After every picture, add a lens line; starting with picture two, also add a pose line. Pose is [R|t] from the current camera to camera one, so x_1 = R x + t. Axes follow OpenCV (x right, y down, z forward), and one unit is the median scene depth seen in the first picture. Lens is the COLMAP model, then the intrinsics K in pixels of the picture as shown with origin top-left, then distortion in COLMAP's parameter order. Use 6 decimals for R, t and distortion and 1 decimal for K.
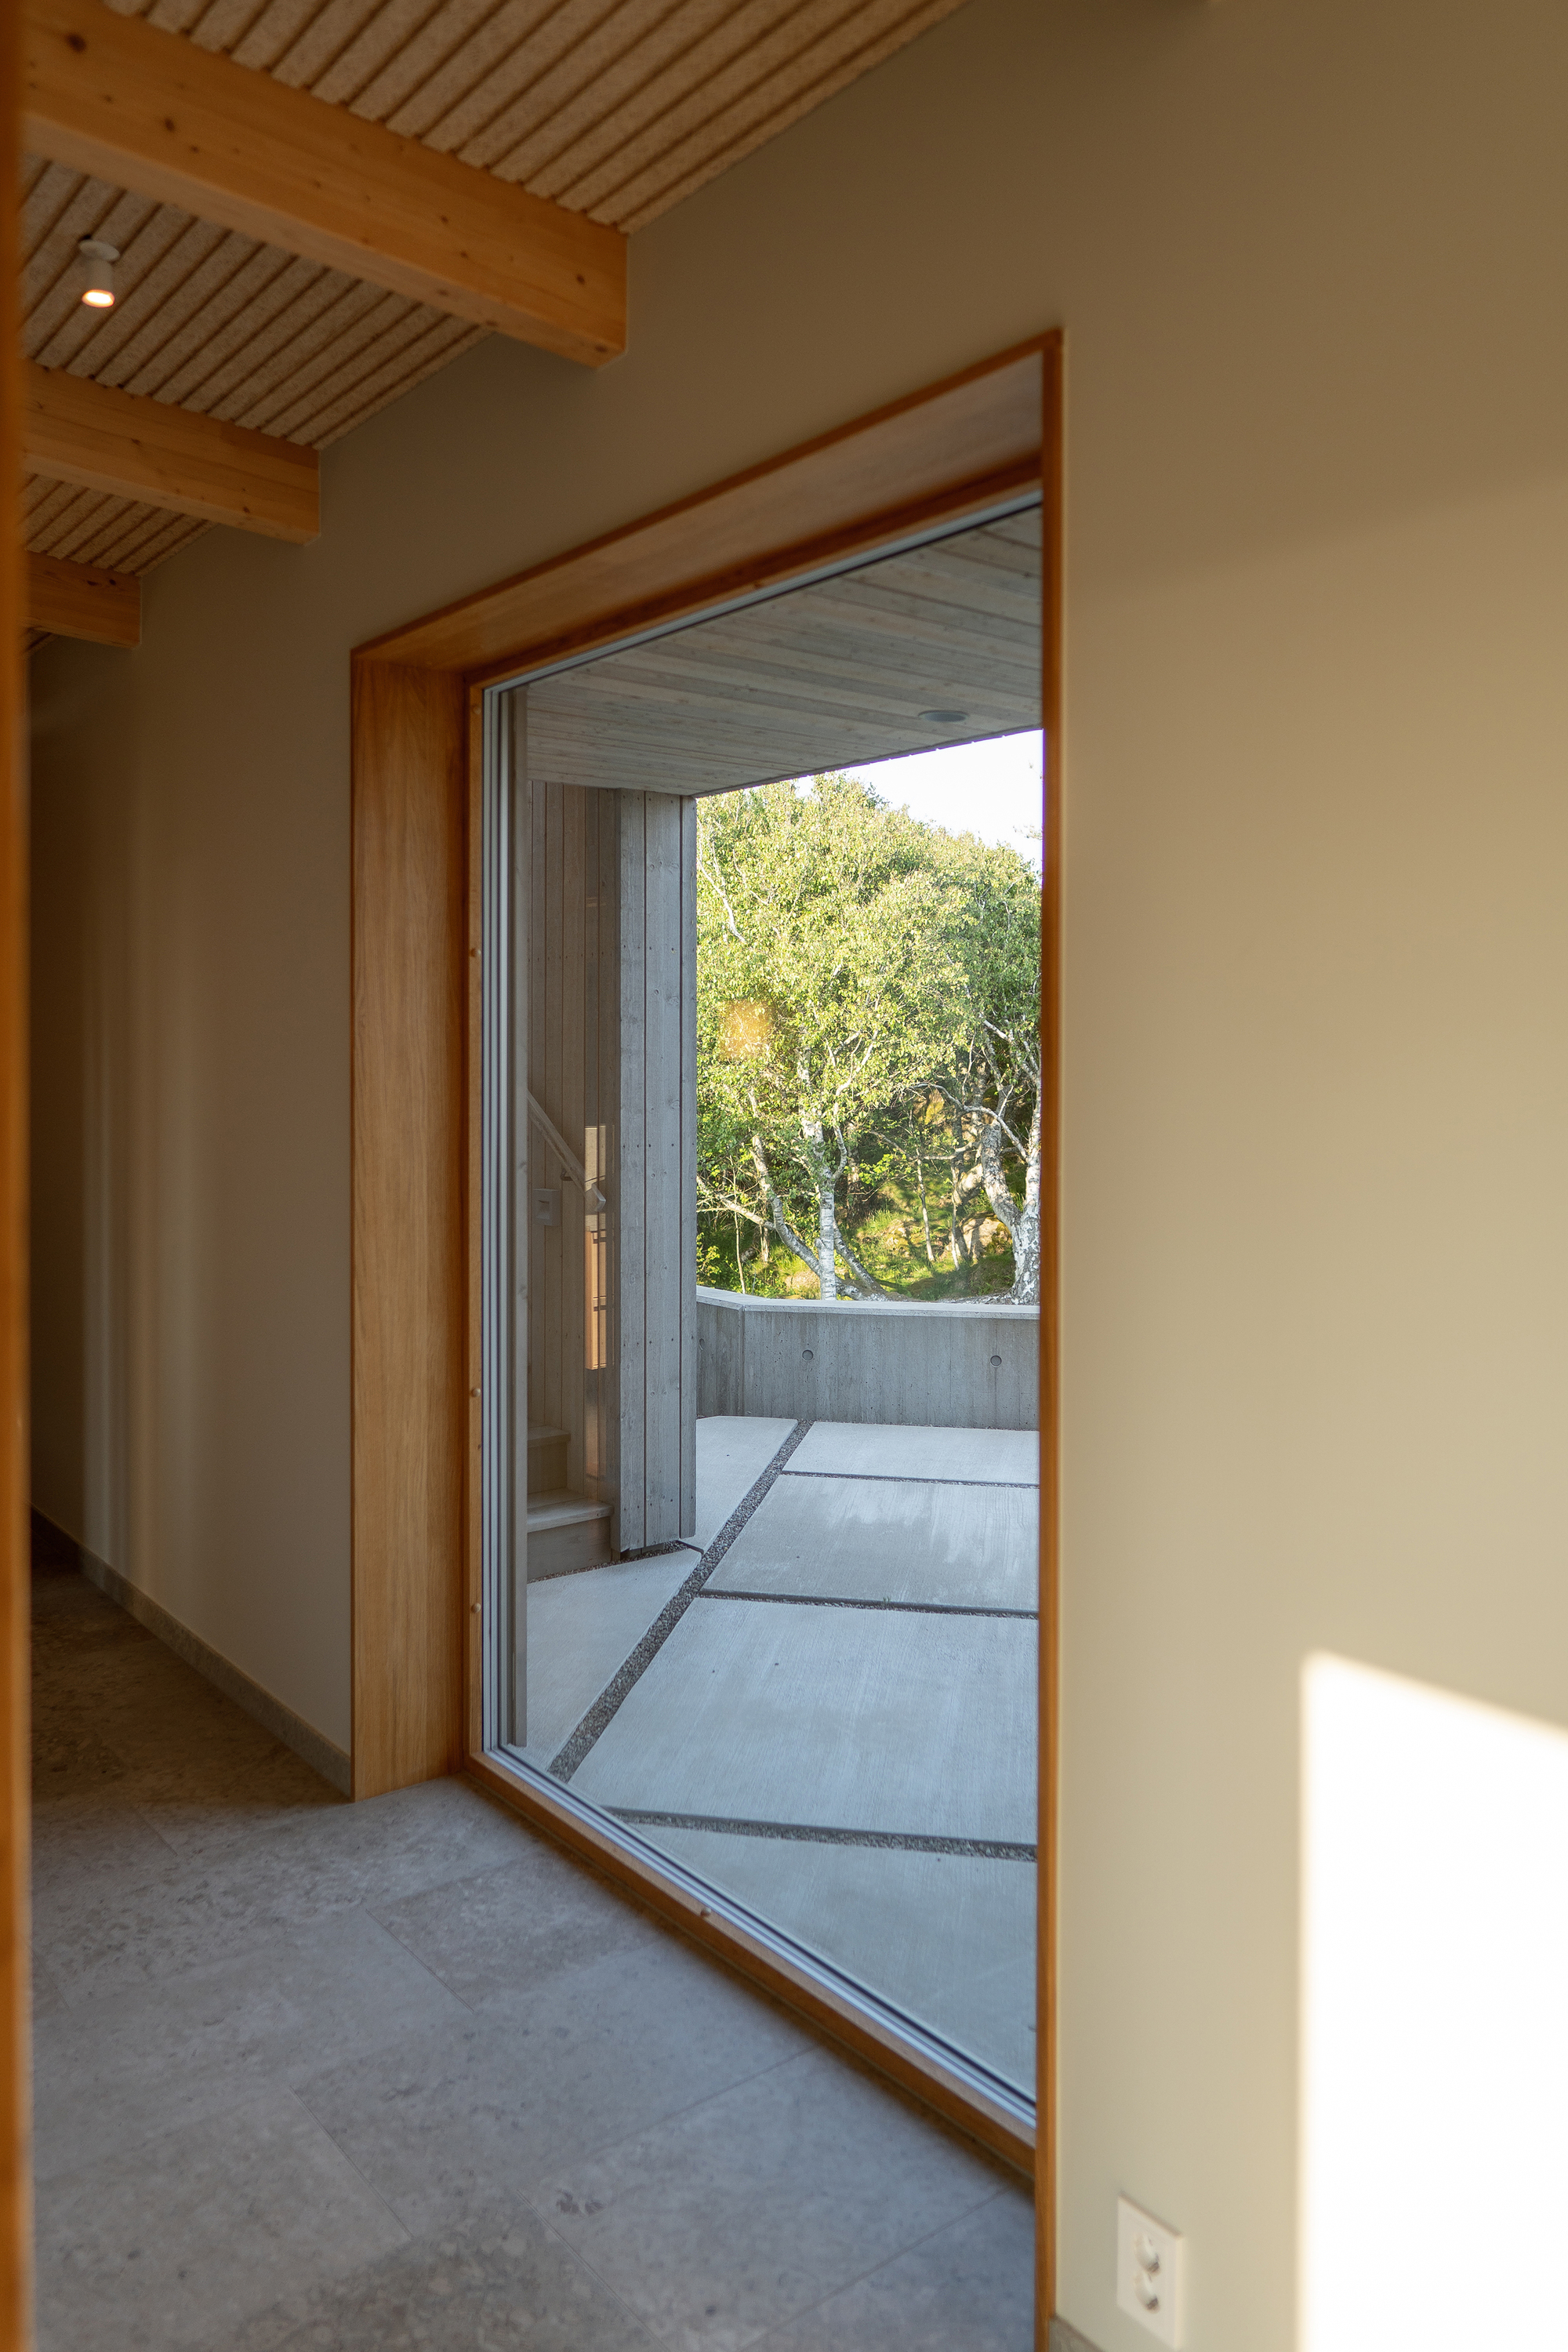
lens RADIAL K [[1638.9, 0, 782.4], [0, 1638.9, 1078.8], [0, 0, 1]] dist [0.001224, 0.000433]
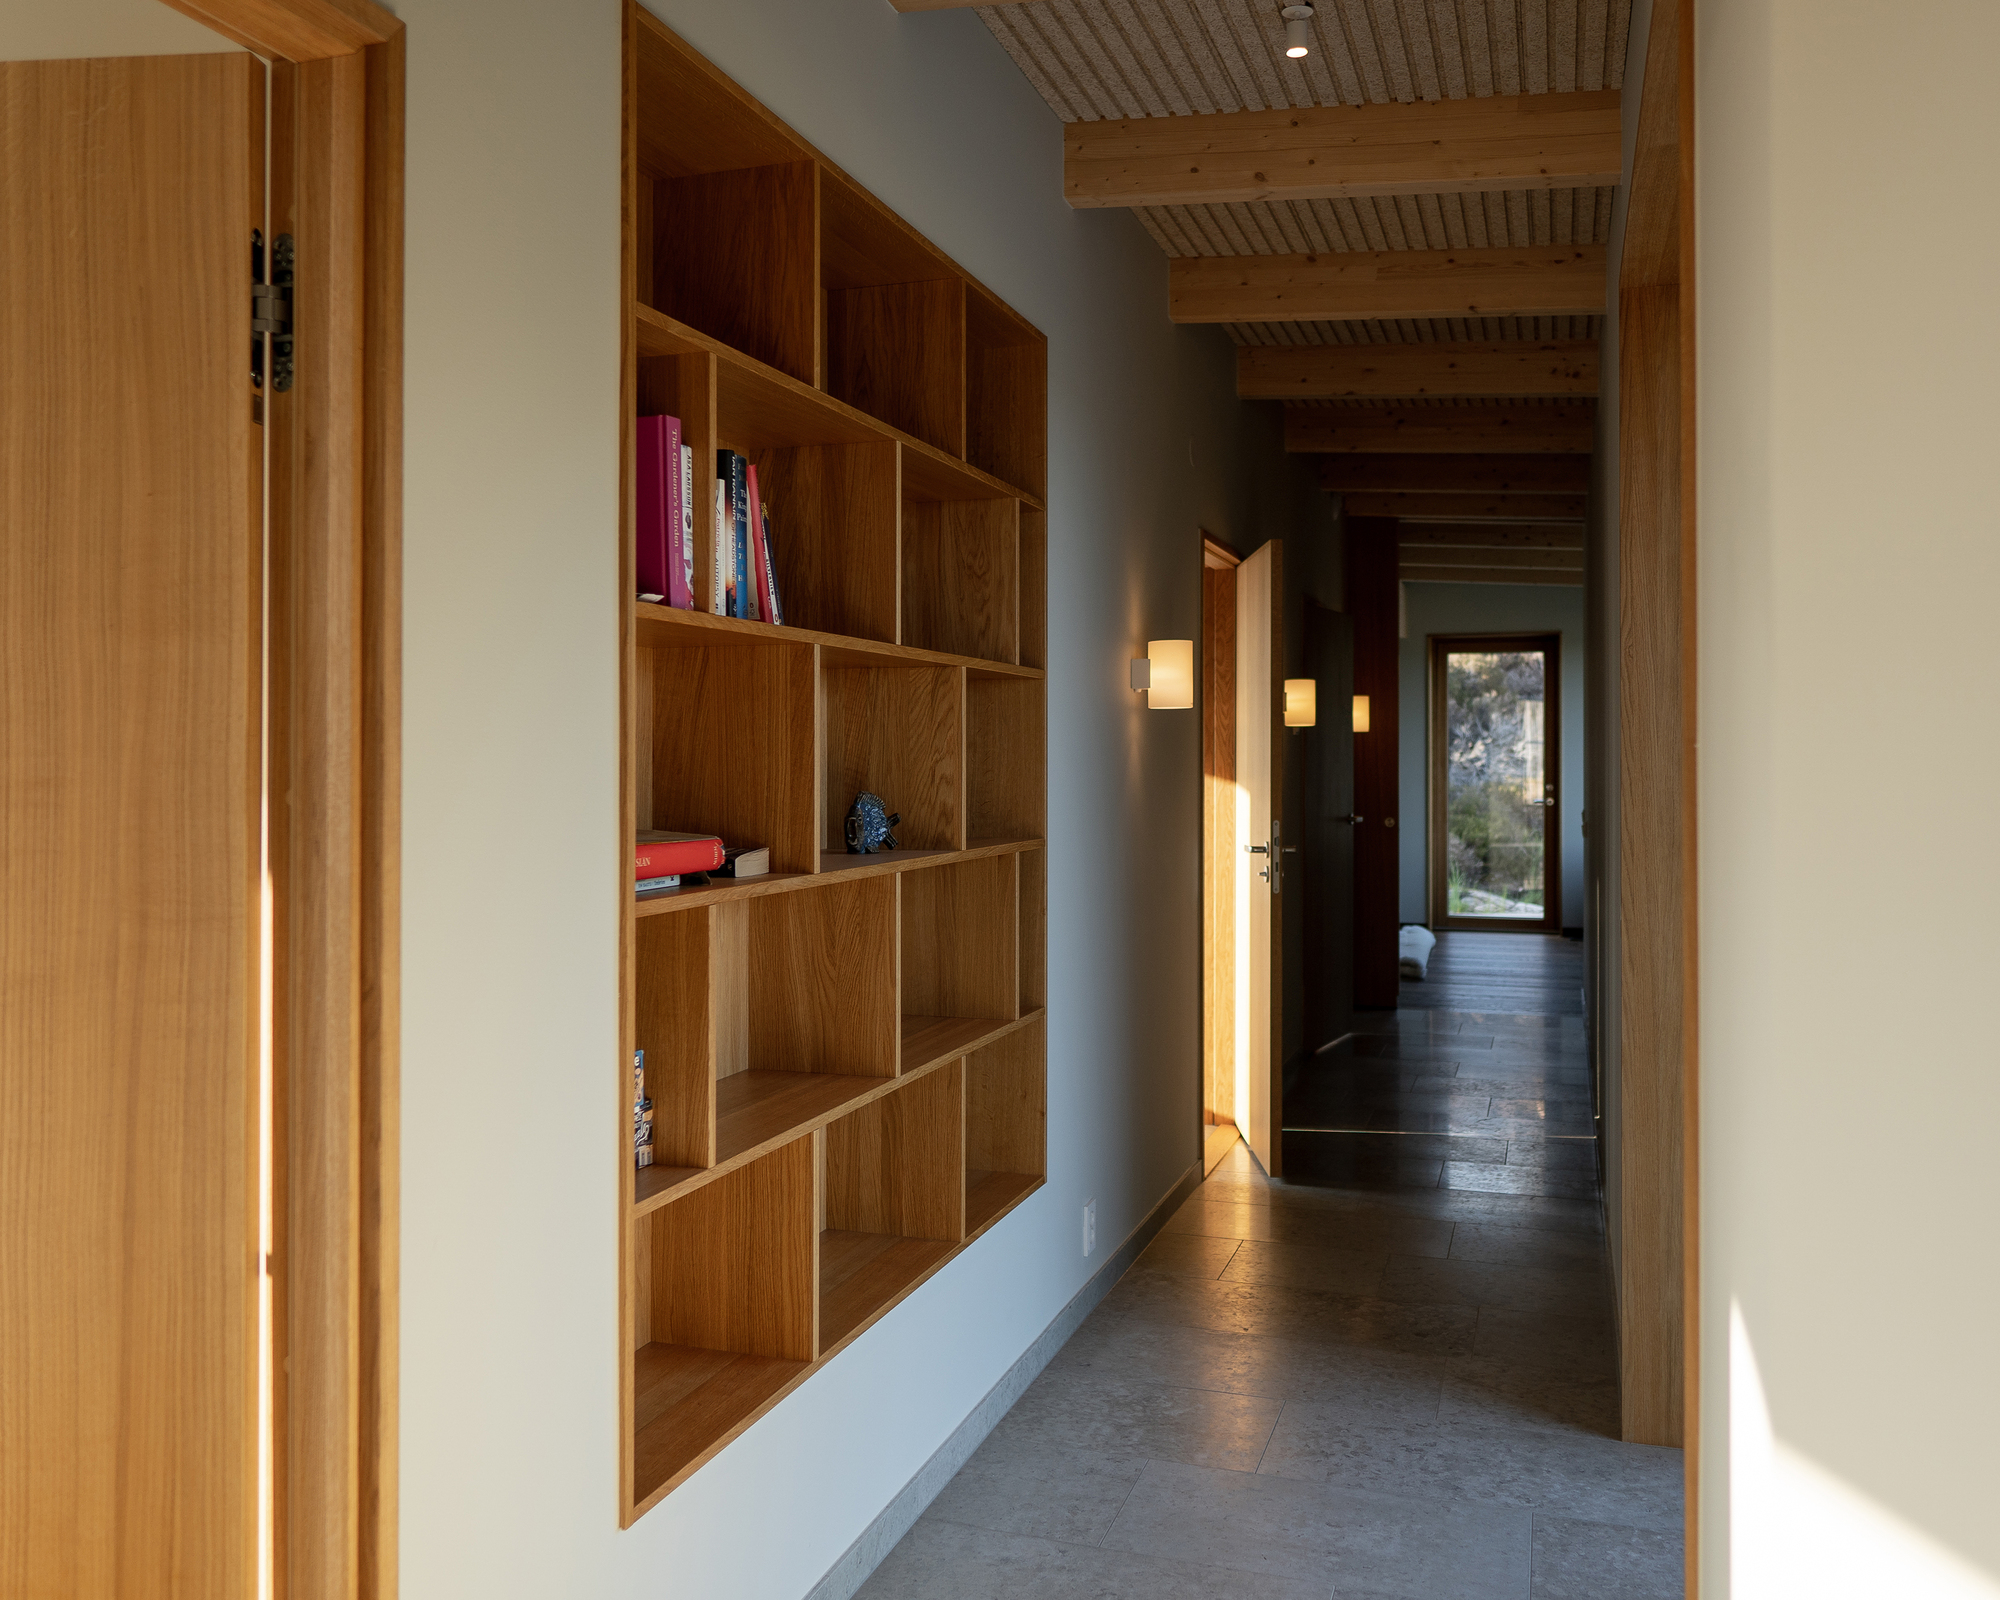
lens RADIAL K [[1766.3, 0, 997.7], [0, 1766.3, 743.1], [0, 0, 1]] dist [0.003179, 0.000848]
pose [[0.548006, -0.010284, -0.836411, 0.539319], [-0.008300, 0.999808, -0.017731, 0.053541], [0.836433, 0.016659, 0.547816, 0.118249]]
